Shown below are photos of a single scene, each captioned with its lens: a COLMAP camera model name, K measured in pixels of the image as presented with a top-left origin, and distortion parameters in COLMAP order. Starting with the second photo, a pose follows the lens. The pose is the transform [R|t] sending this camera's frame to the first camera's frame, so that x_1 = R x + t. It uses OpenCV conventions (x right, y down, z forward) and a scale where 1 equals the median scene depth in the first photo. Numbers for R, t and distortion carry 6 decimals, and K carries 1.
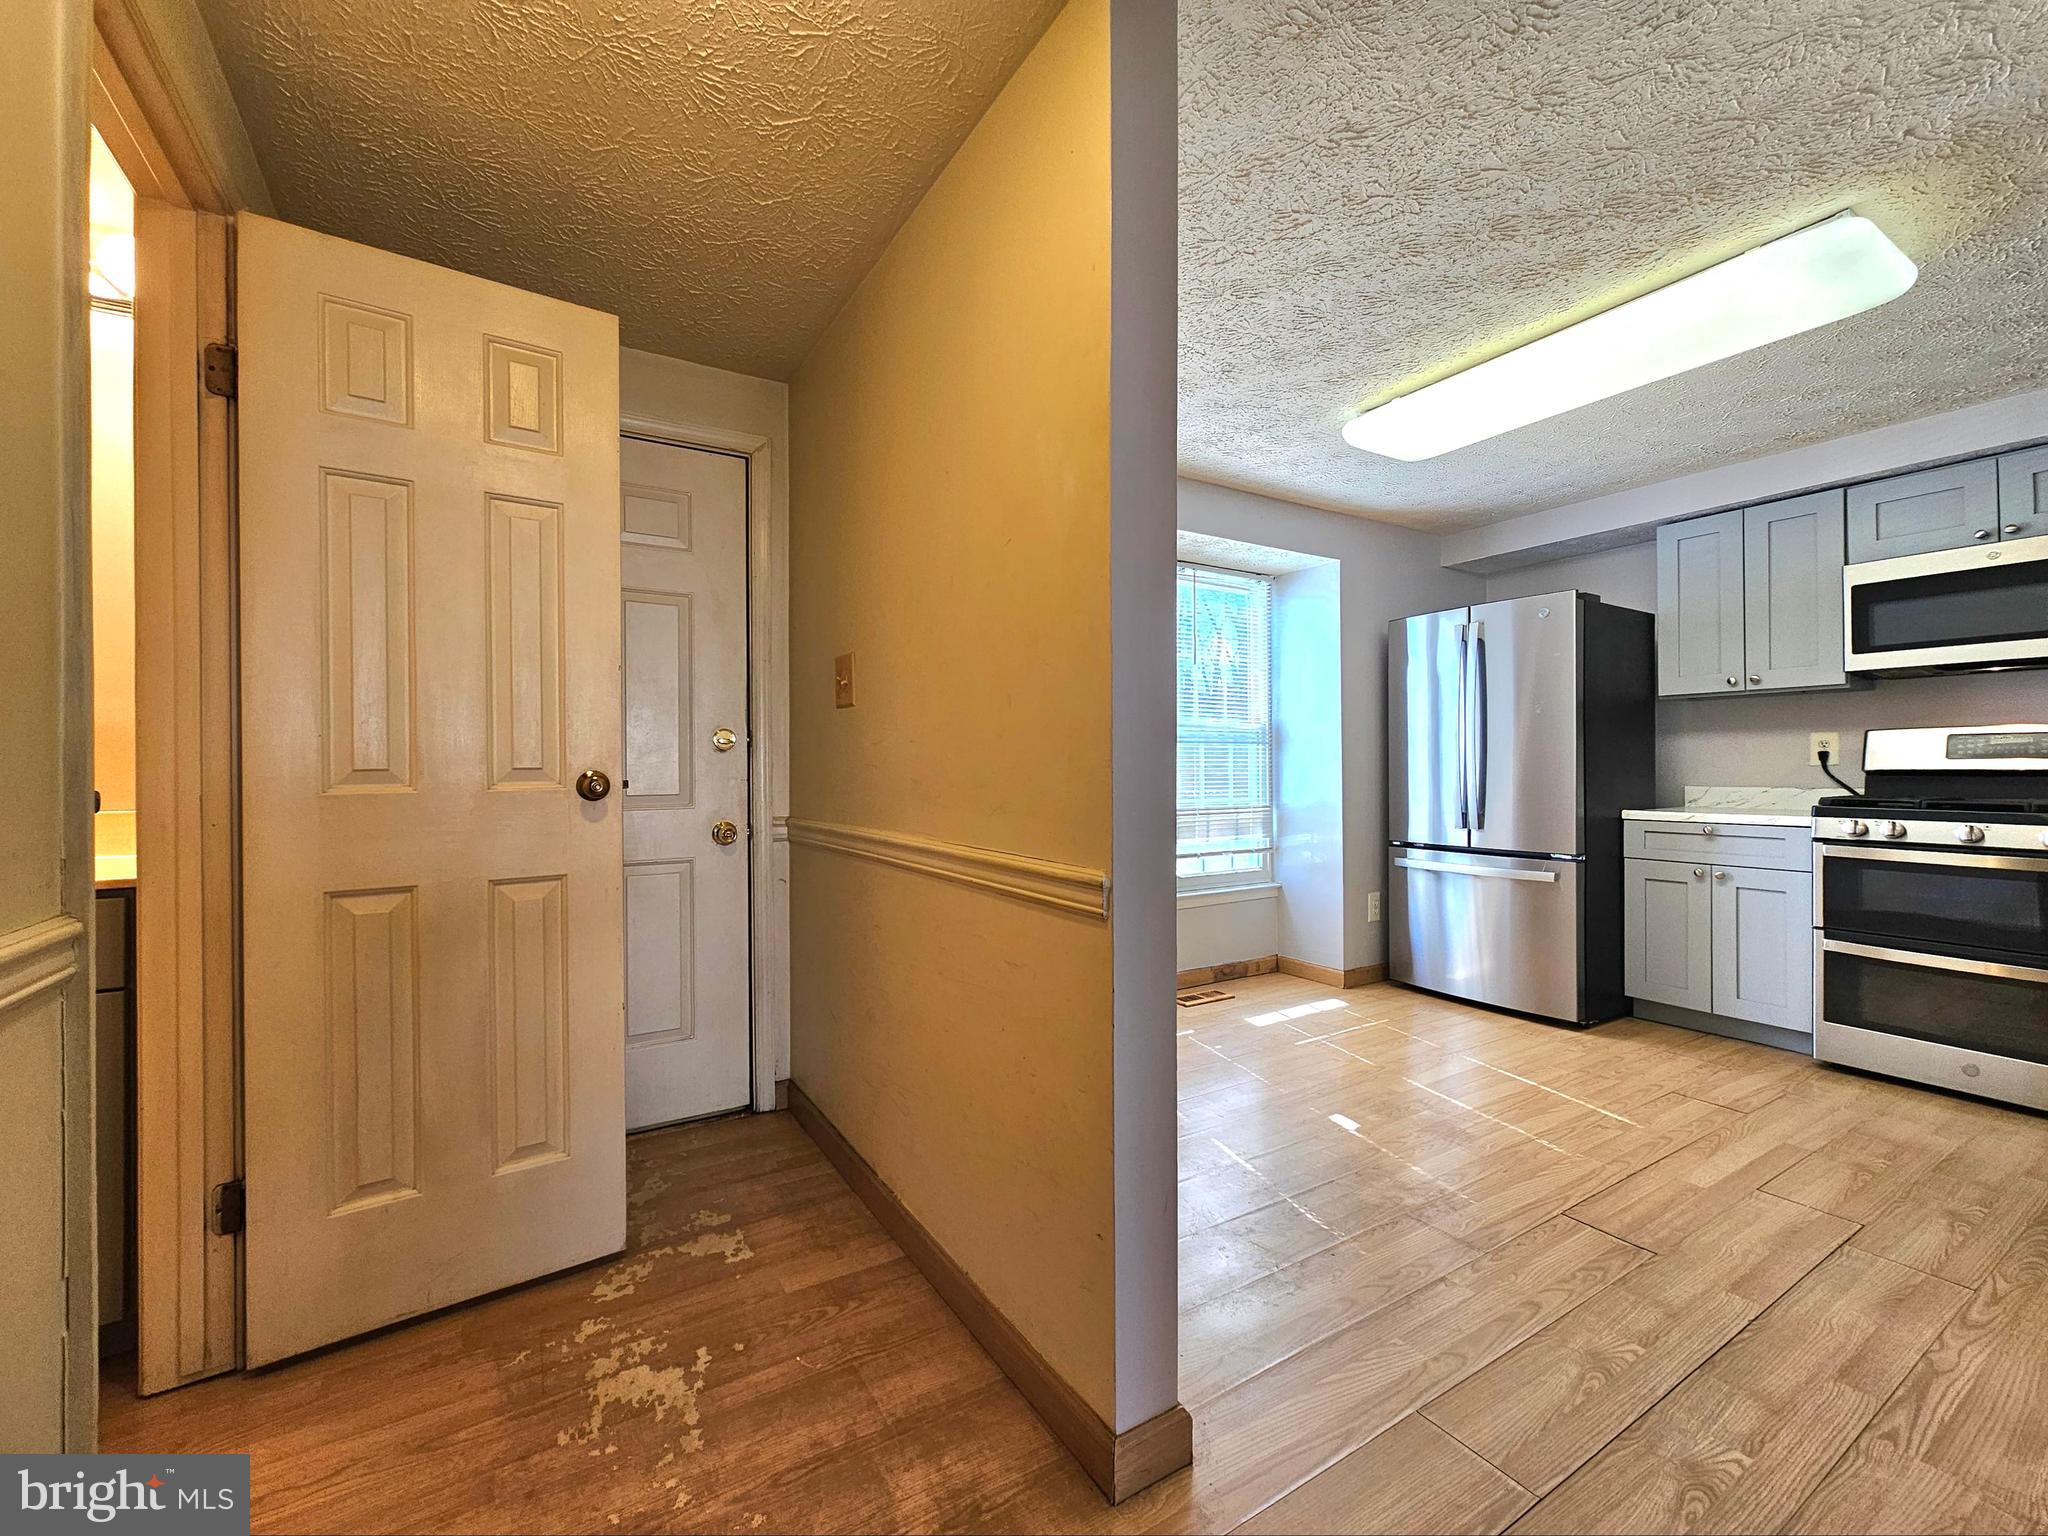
lens RADIAL K [[807.6, 0, 1061.7], [0, 807.6, 765.6], [0, 0, 1]] dist [0.003772, 0.000168]
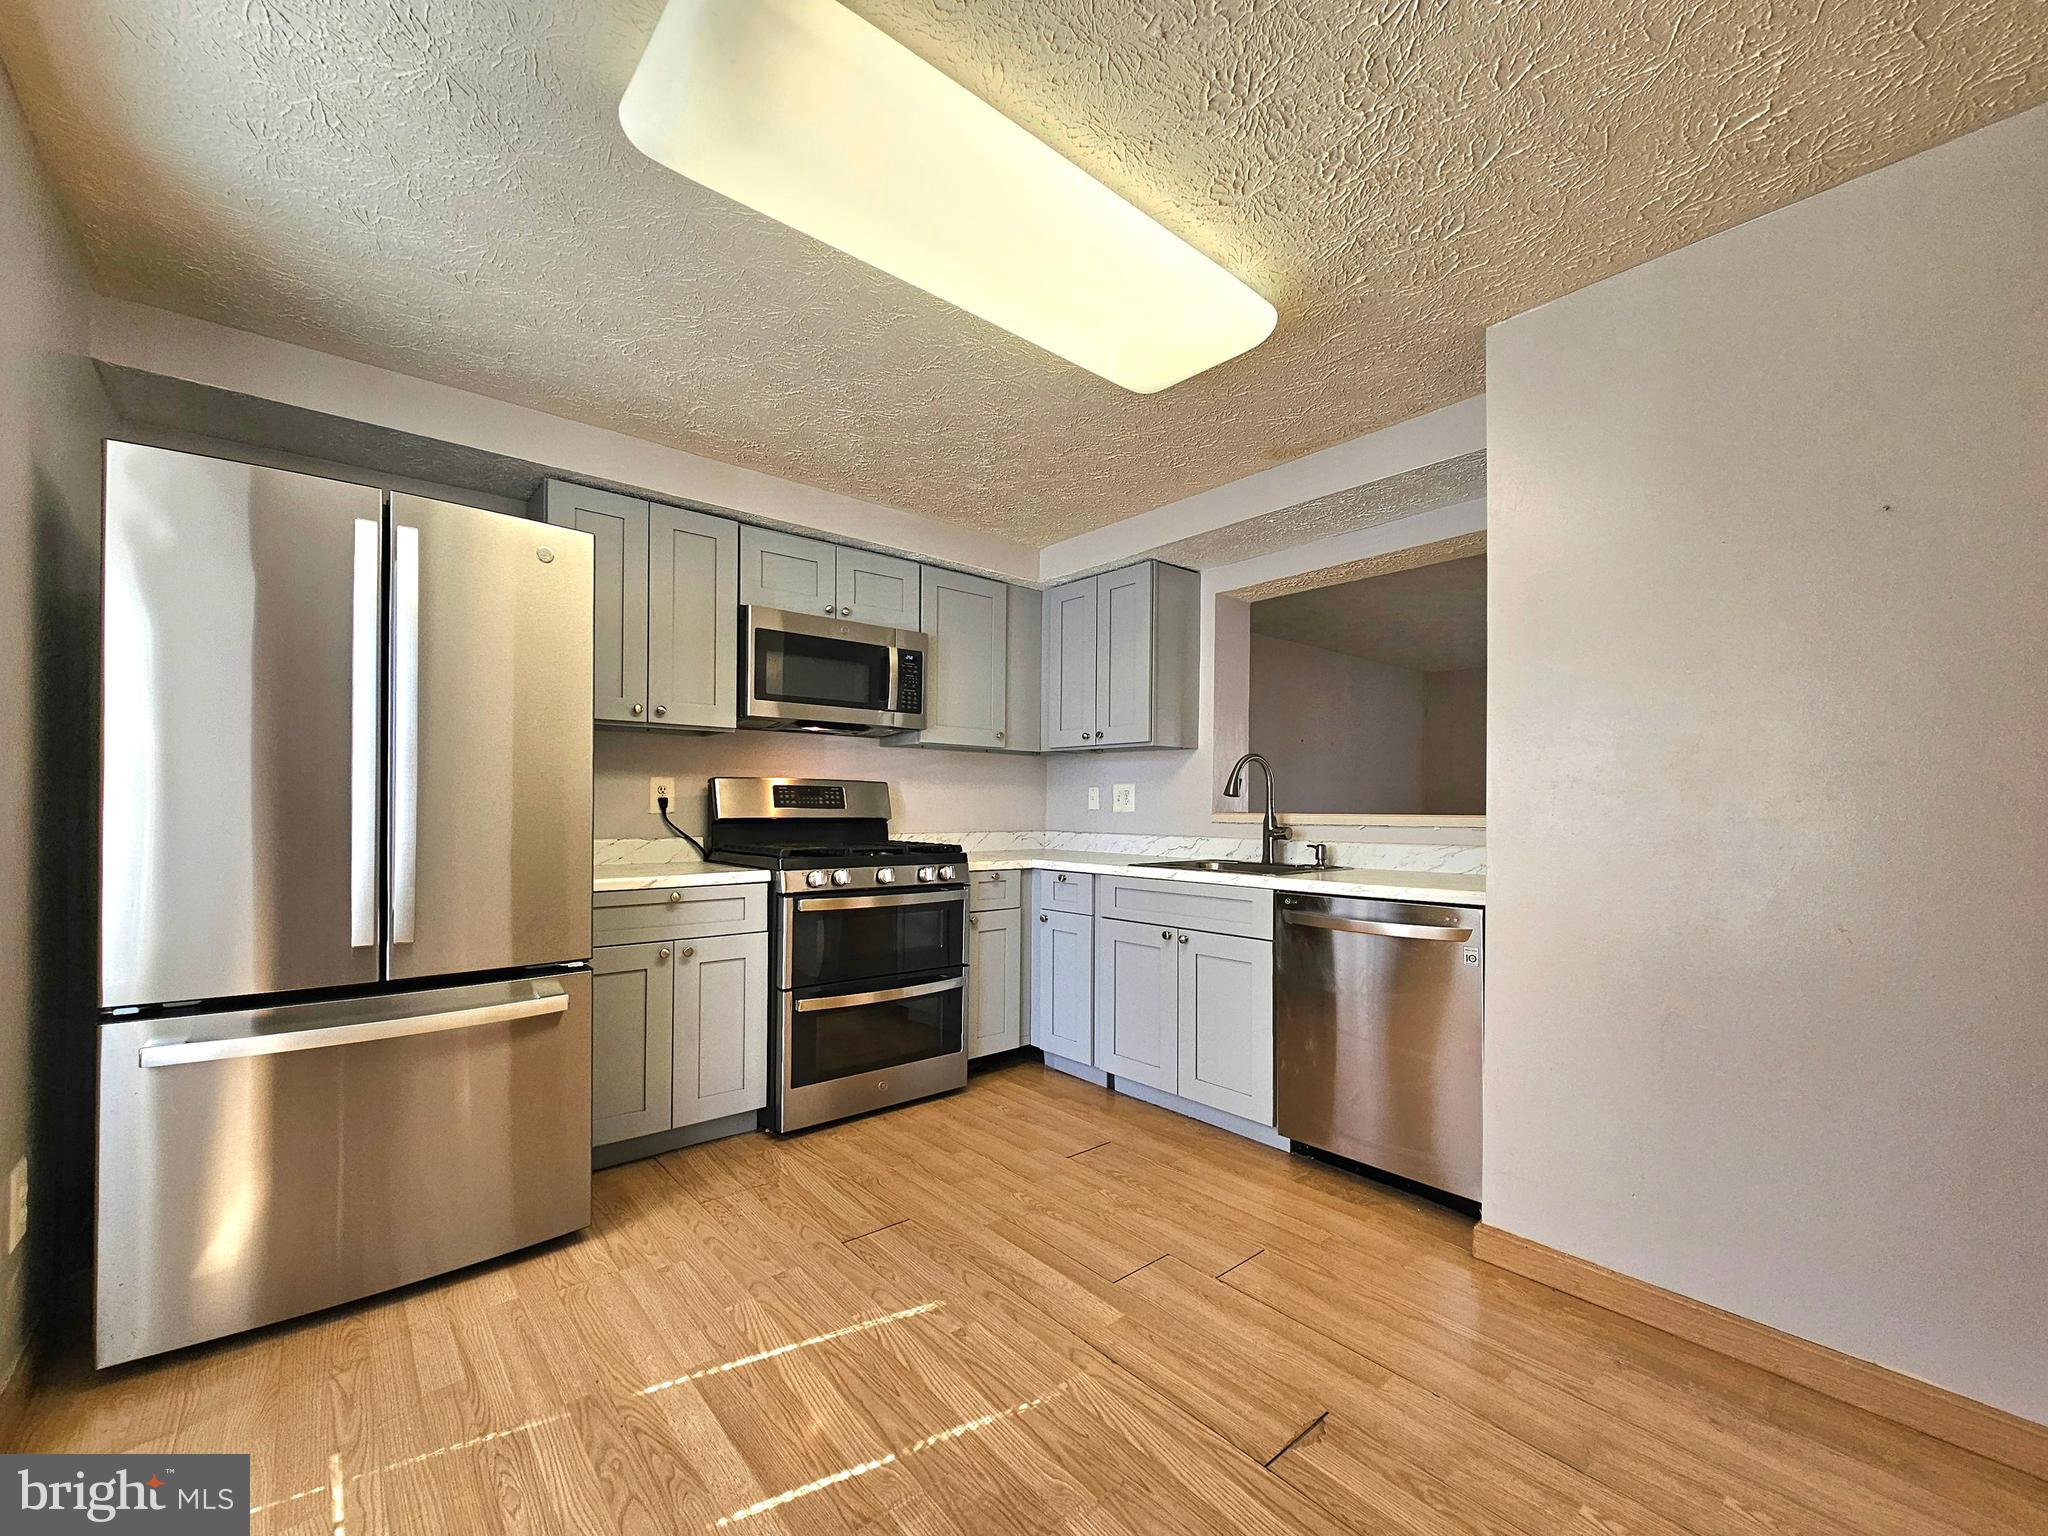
lens RADIAL K [[839.0, 0, 1053.9], [0, 839.0, 806.1], [0, 0, 1]] dist [-0.000714, -0.000056]
pose [[-0.111771, 0.005813, 0.993717, -0.050035], [-0.008320, 0.999942, -0.006785, -0.005944], [-0.993699, -0.009026, -0.111716, 0.719173]]
